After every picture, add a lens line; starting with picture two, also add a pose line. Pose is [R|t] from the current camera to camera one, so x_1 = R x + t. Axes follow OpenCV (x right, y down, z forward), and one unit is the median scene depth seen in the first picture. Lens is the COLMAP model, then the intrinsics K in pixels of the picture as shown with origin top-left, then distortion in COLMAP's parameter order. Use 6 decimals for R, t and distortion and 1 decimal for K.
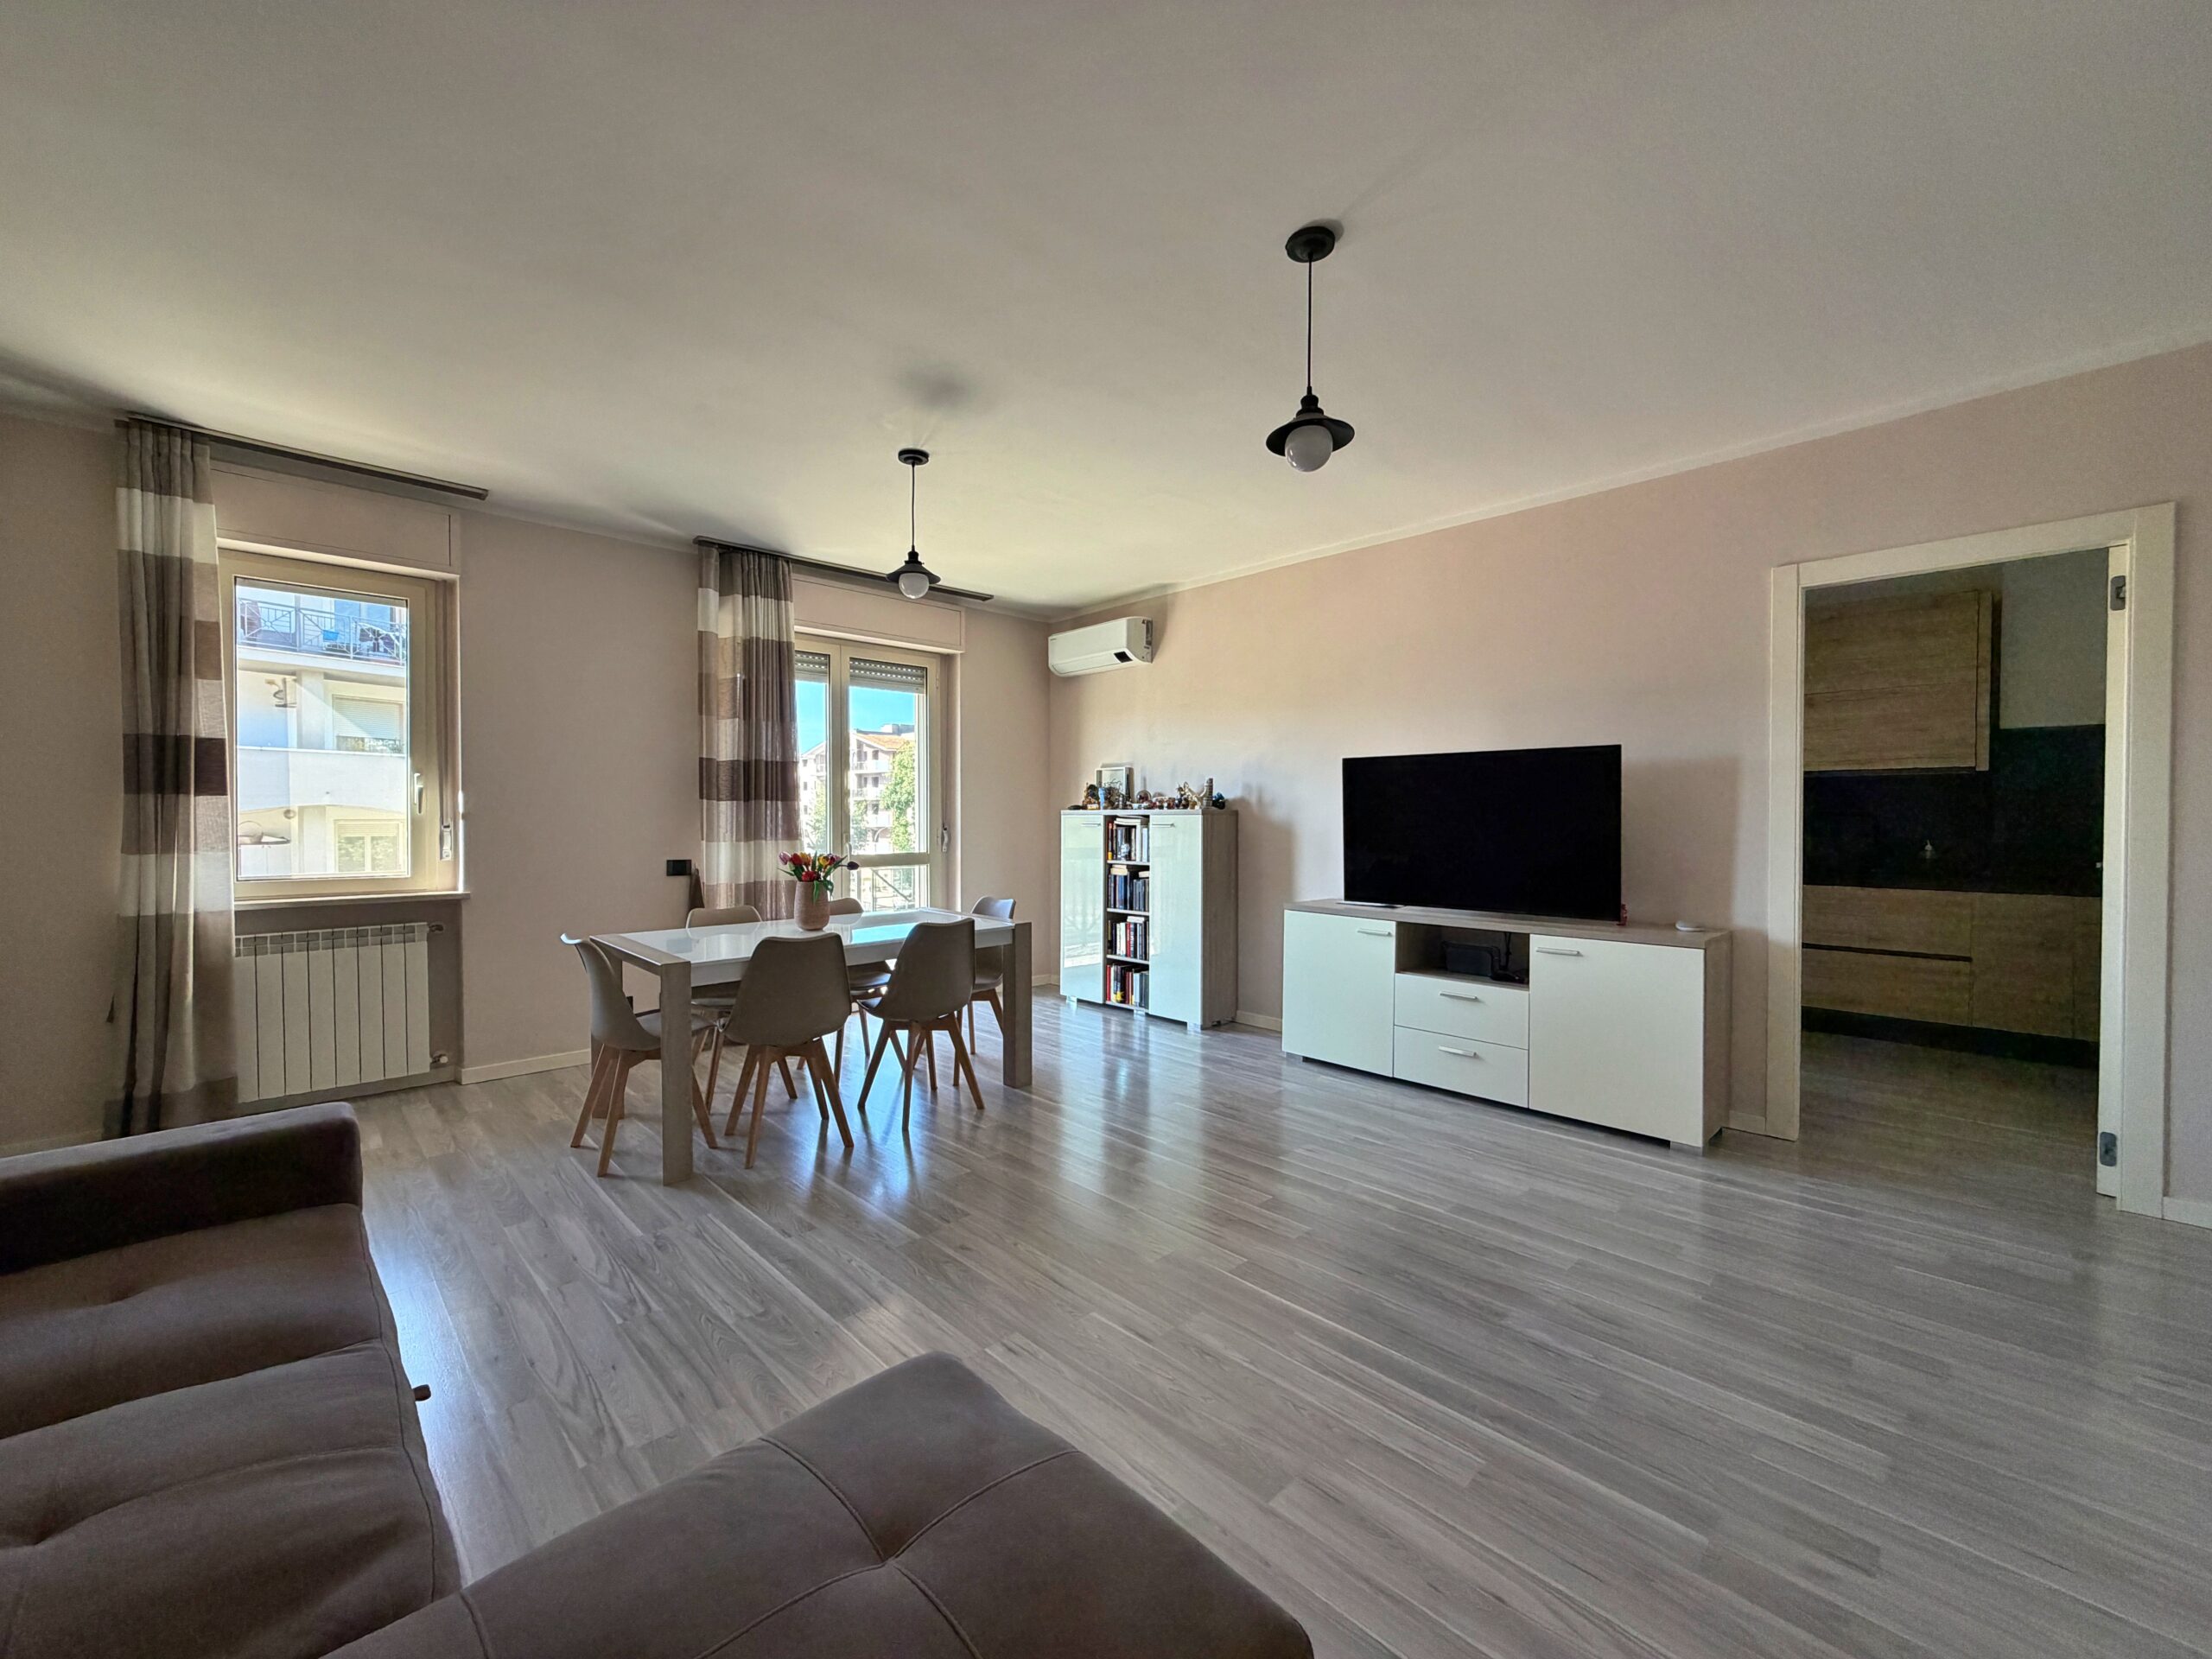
lens RADIAL K [[888.3, 0, 1101.2], [0, 888.3, 826.2], [0, 0, 1]] dist [-0.001036, 0.000404]
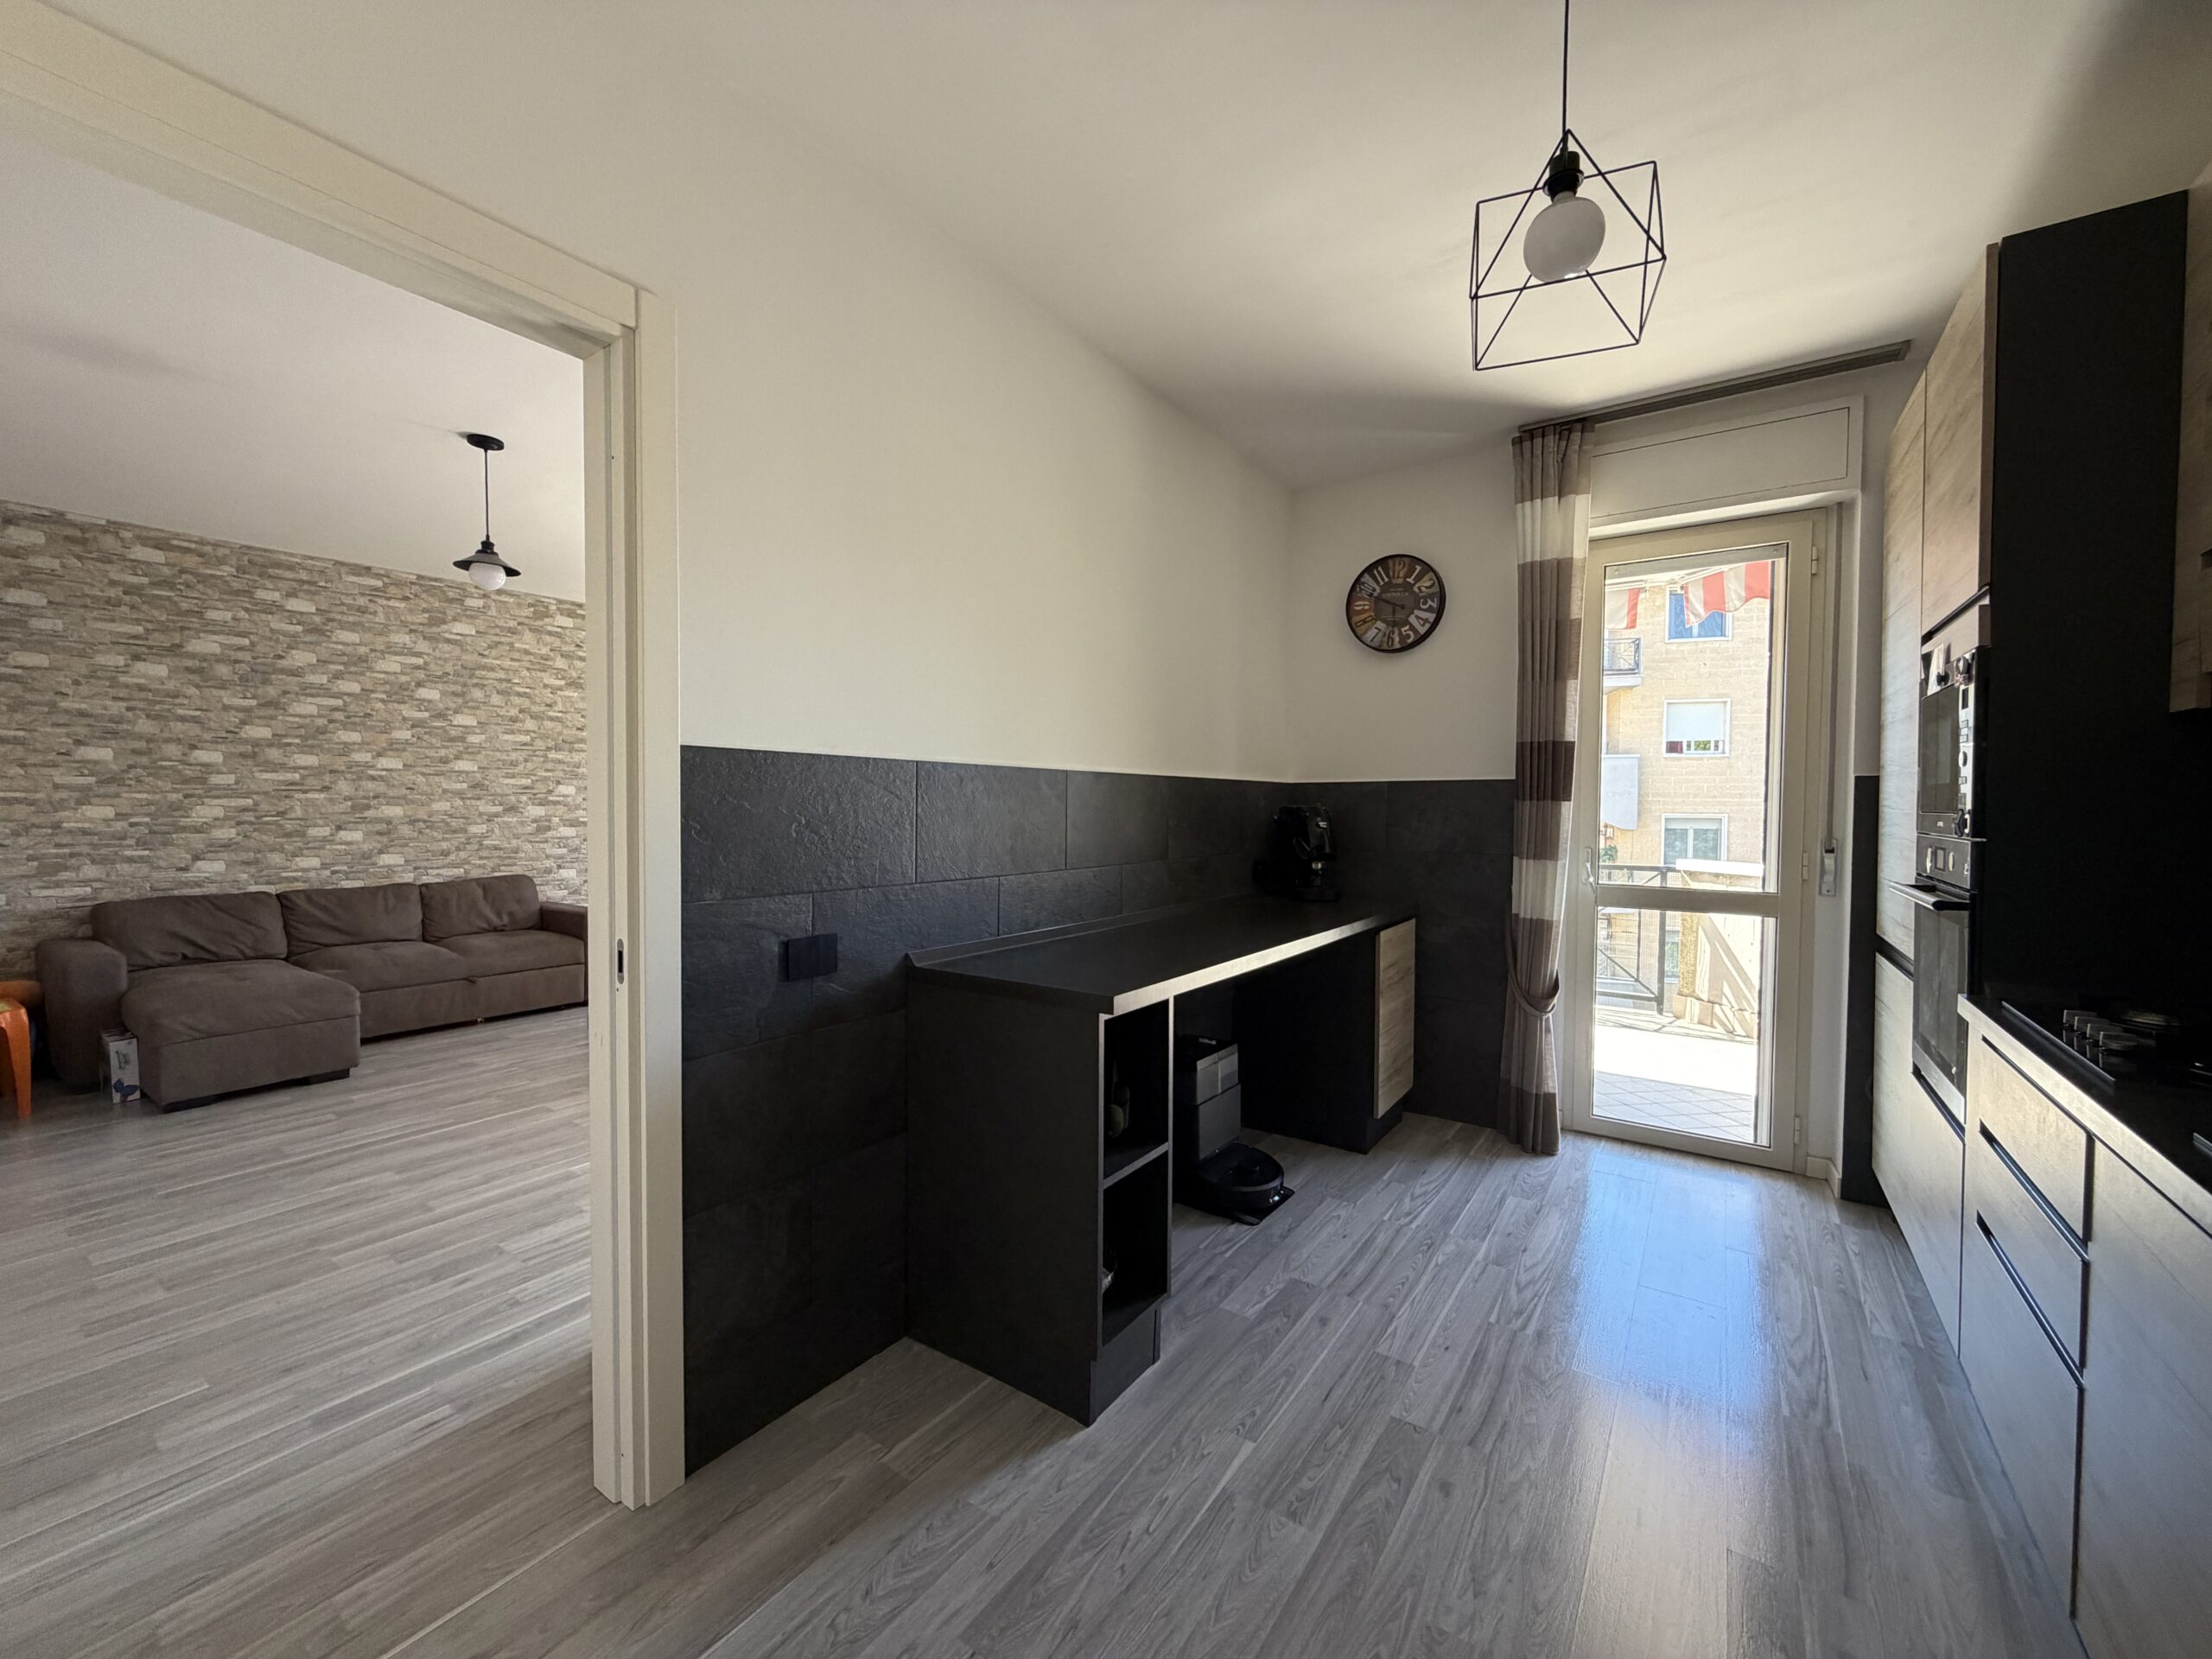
lens RADIAL K [[888.3, 0, 1106.7], [0, 888.3, 832.5], [0, 0, 1]] dist [-0.001036, 0.000404]
pose [[0.193176, 0.034483, -0.980558, 1.151069], [-0.018481, 0.999333, 0.031502, -0.030778], [0.980990, 0.012036, 0.193685, 1.032465]]
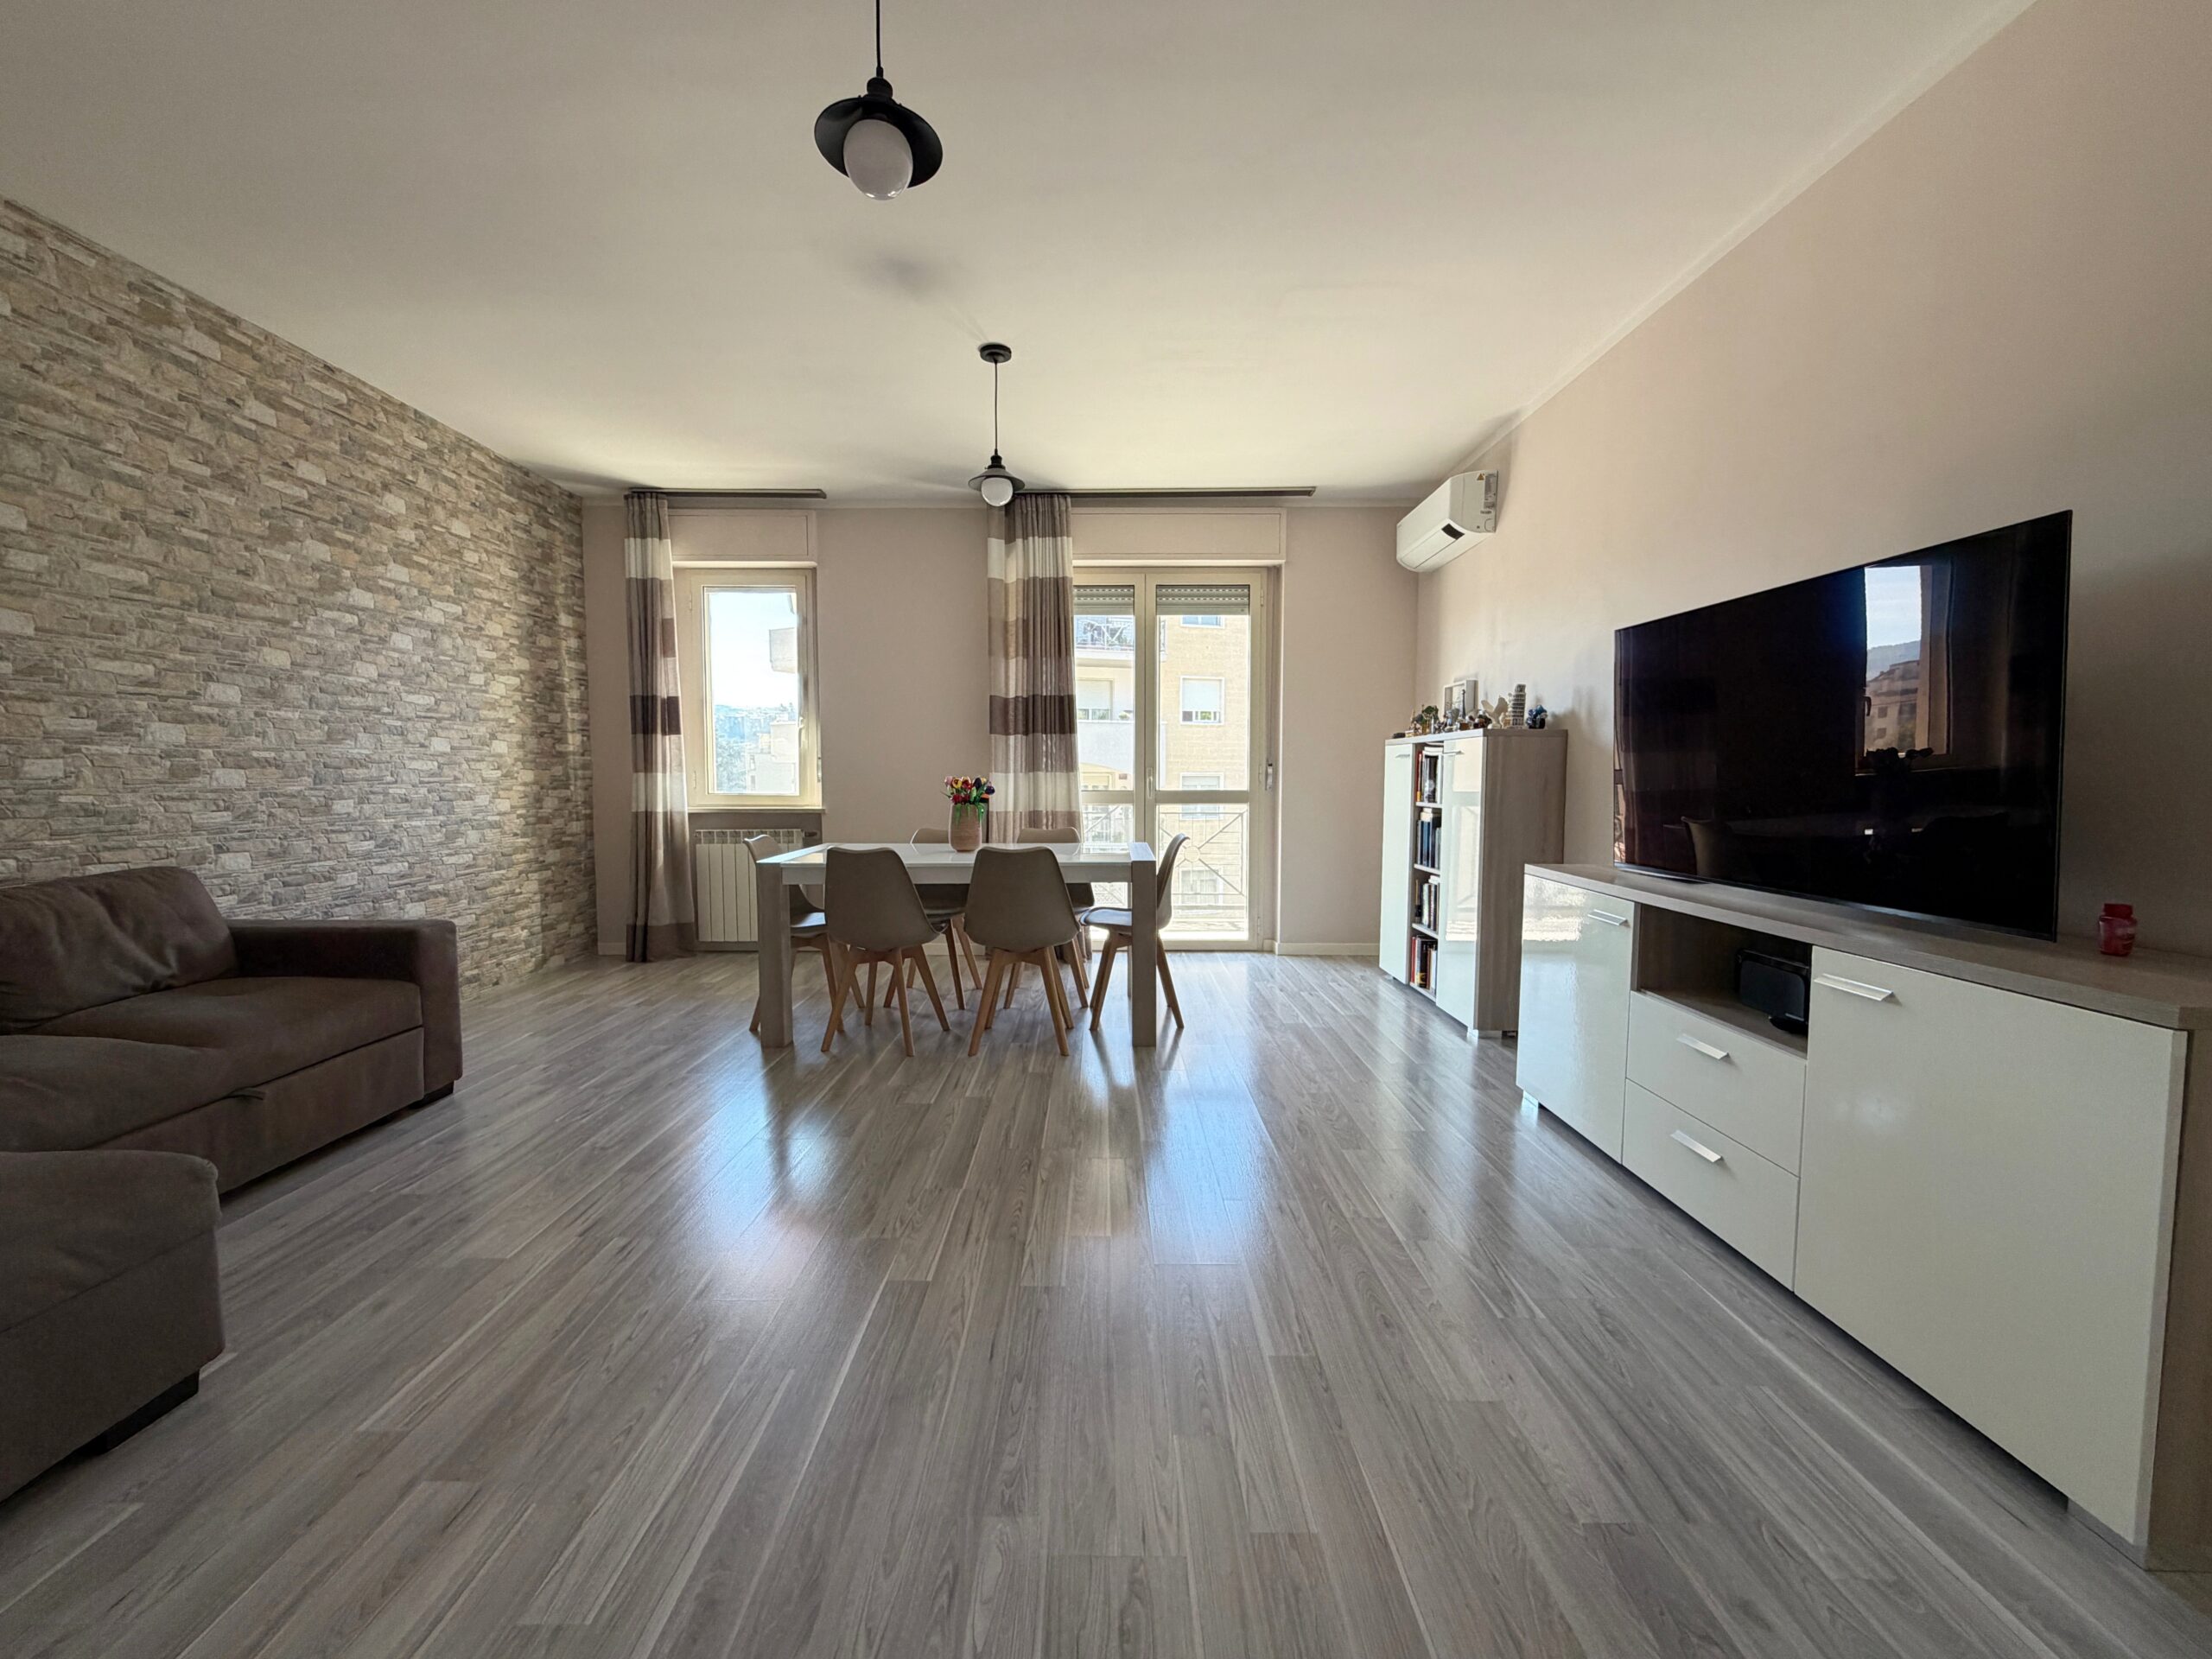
lens RADIAL K [[888.3, 0, 1097.4], [0, 888.3, 832.3], [0, 0, 1]] dist [-0.001036, 0.000404]
pose [[0.716500, 0.046691, -0.696023, 0.503817], [-0.008805, 0.998283, 0.057902, 0.032142], [0.697532, -0.035358, 0.715681, 0.355221]]
